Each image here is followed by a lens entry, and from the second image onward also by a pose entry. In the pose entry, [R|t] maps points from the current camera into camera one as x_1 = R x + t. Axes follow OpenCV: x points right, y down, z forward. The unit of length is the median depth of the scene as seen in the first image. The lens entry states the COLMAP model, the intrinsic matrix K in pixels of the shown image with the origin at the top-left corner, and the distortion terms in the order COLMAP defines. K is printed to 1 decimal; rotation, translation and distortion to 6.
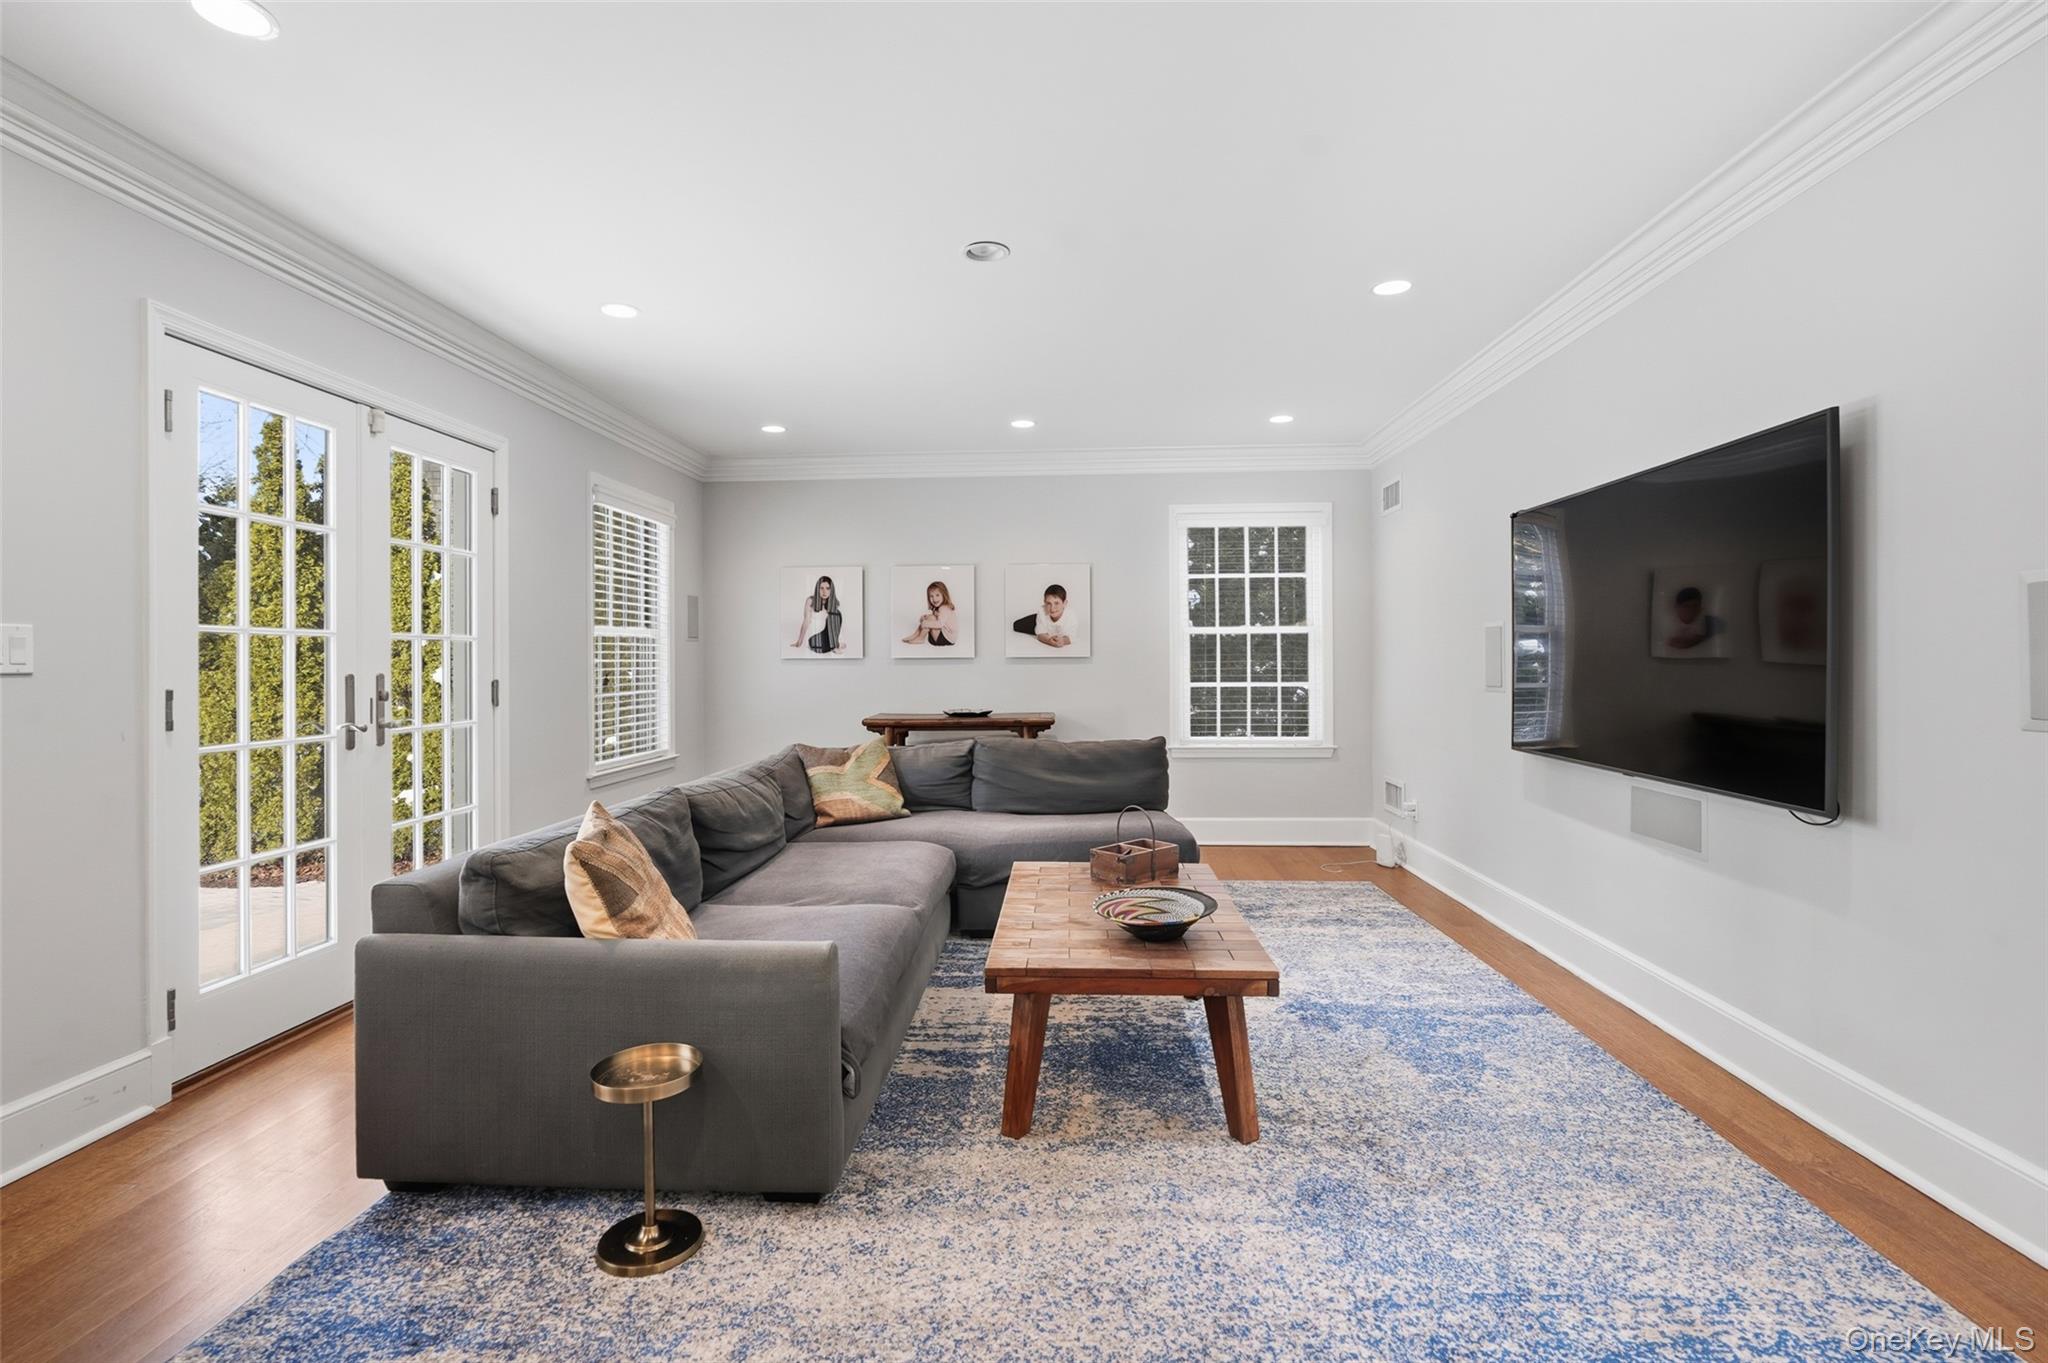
lens RADIAL K [[944.0, 0, 1022.4], [0, 944.0, 671.0], [0, 0, 1]] dist [-0.014564, 0.006496]
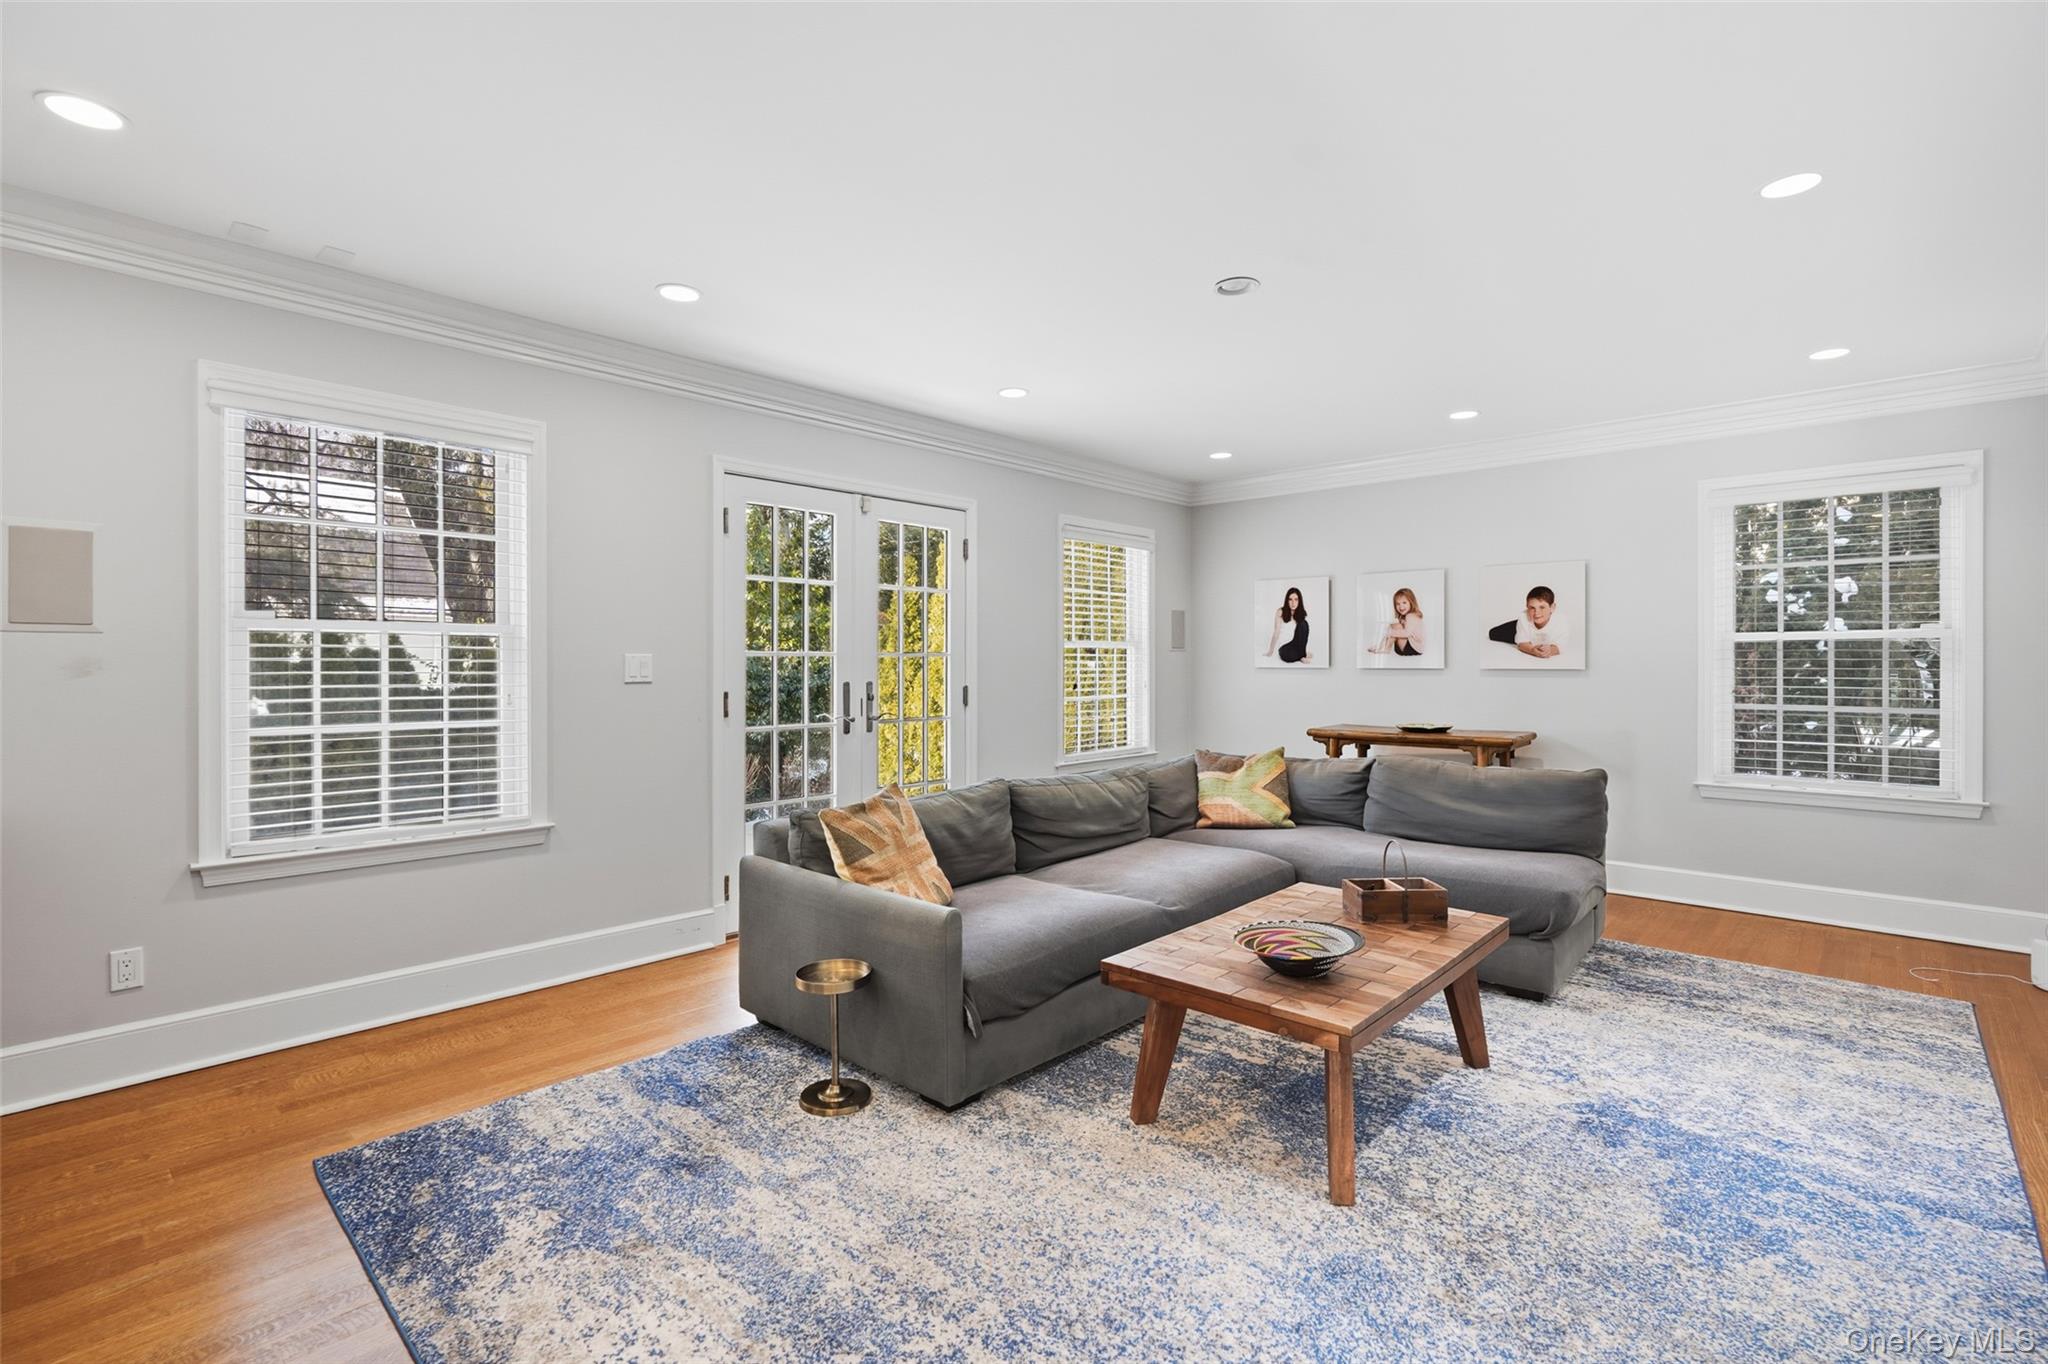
lens RADIAL K [[933.6, 0, 1024.0], [0, 933.6, 682.0], [0, 0, 1]] dist [-0.012217, 0.005324]
pose [[0.774431, 0.019212, -0.632367, 0.400876], [-0.010762, 0.999794, 0.017195, -0.023858], [0.632567, -0.006511, 0.774478, 0.058023]]
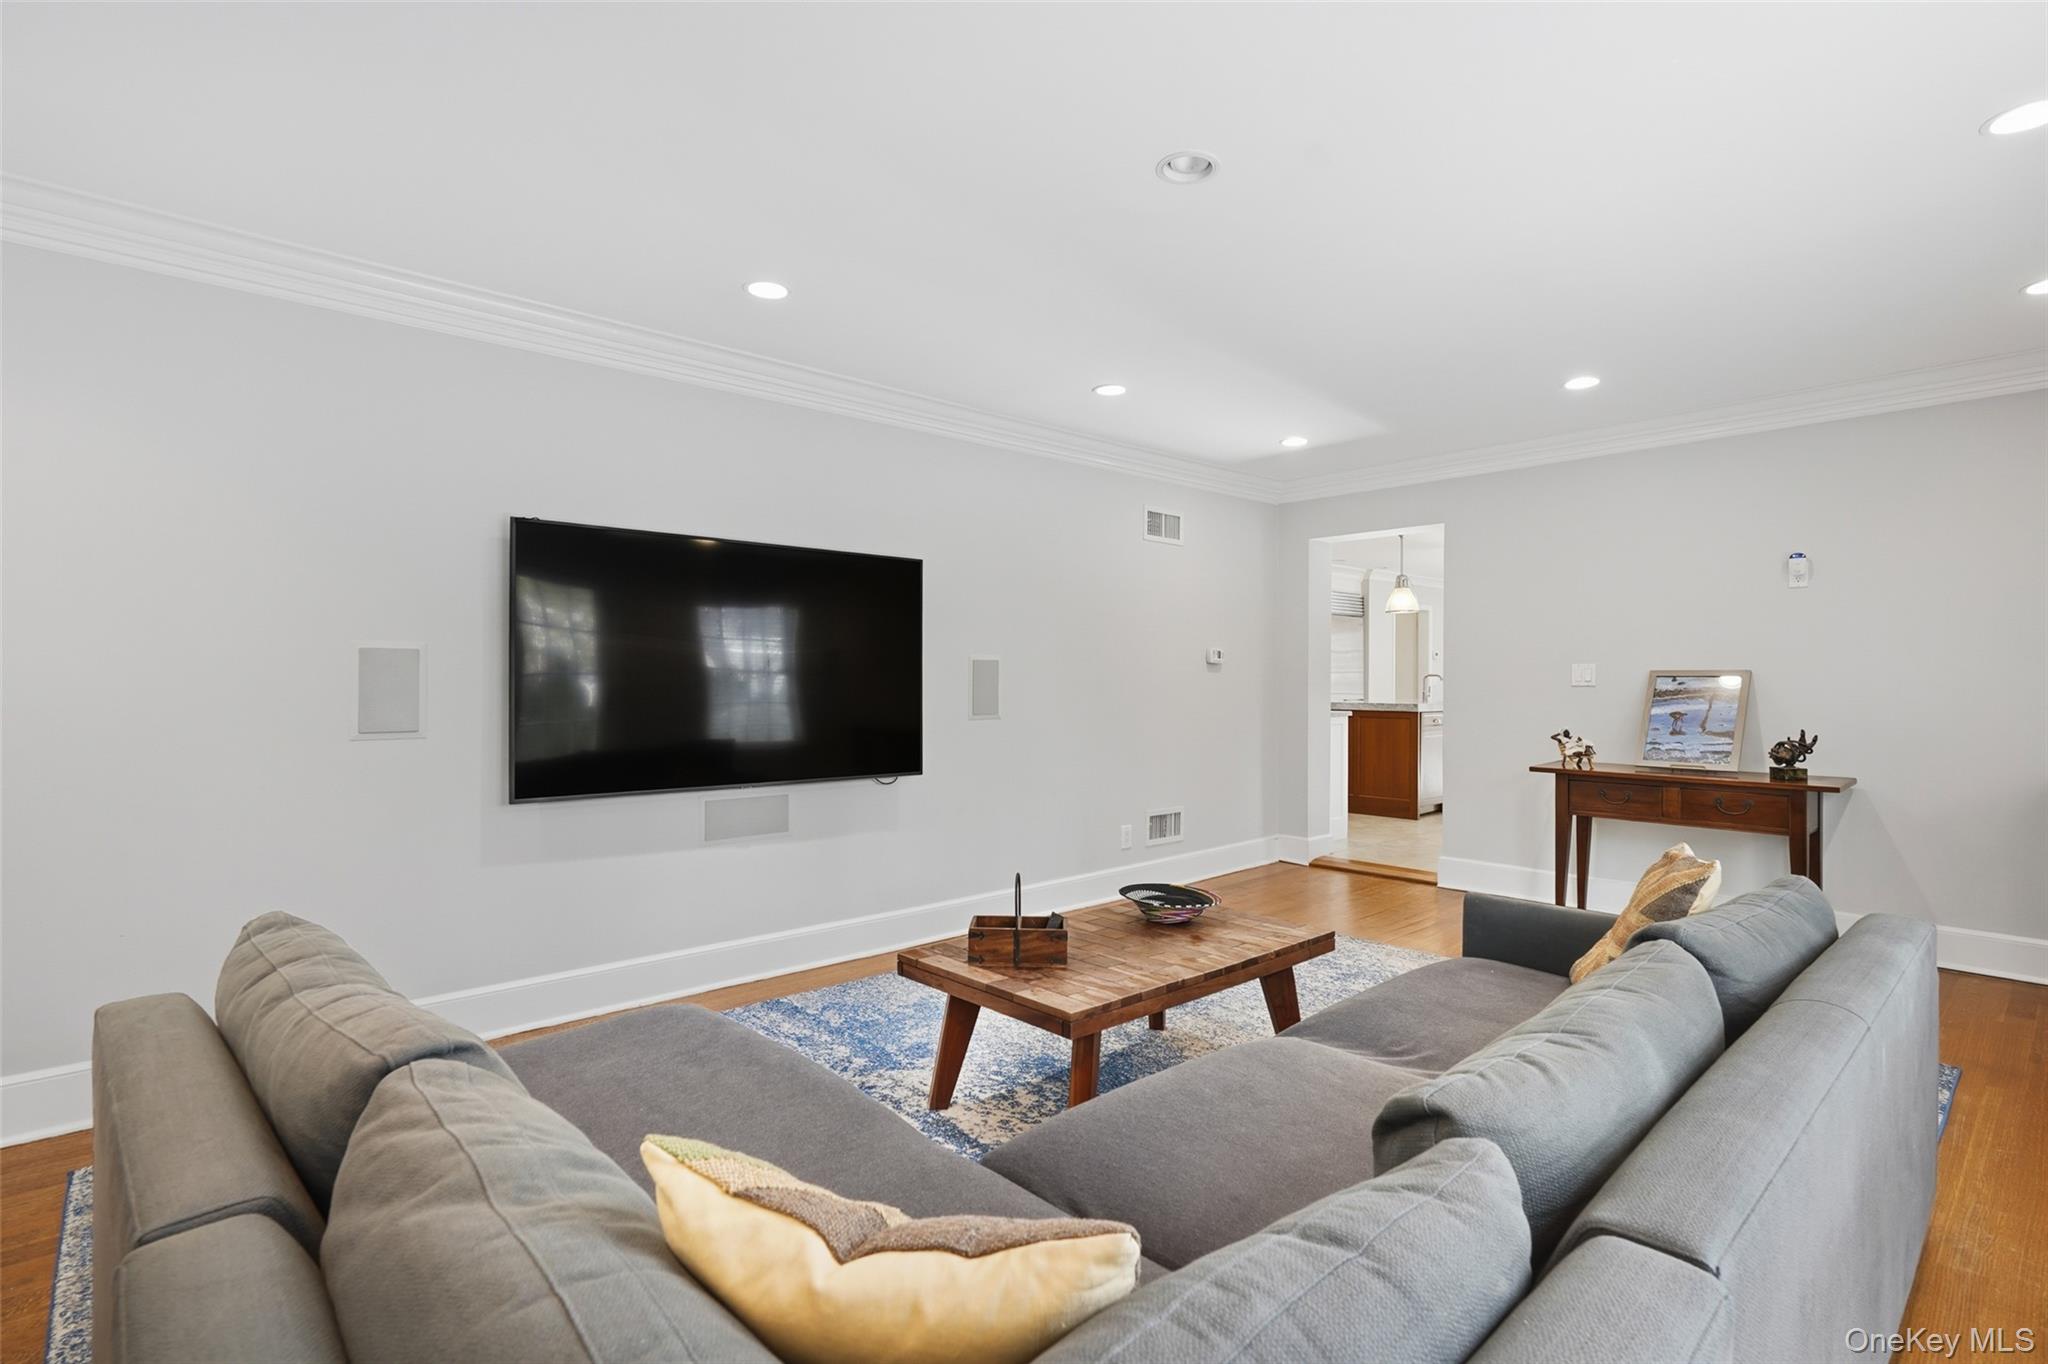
lens RADIAL K [[986.0, 0, 1024.0], [0, 986.0, 682.0], [0, 0, 1]] dist [0.000136, -0.000001]
pose [[-0.722420, 0.004145, 0.691442, -0.468505], [0.008619, 0.999958, 0.003010, -0.024641], [-0.691401, 0.008134, -0.722426, 1.573533]]
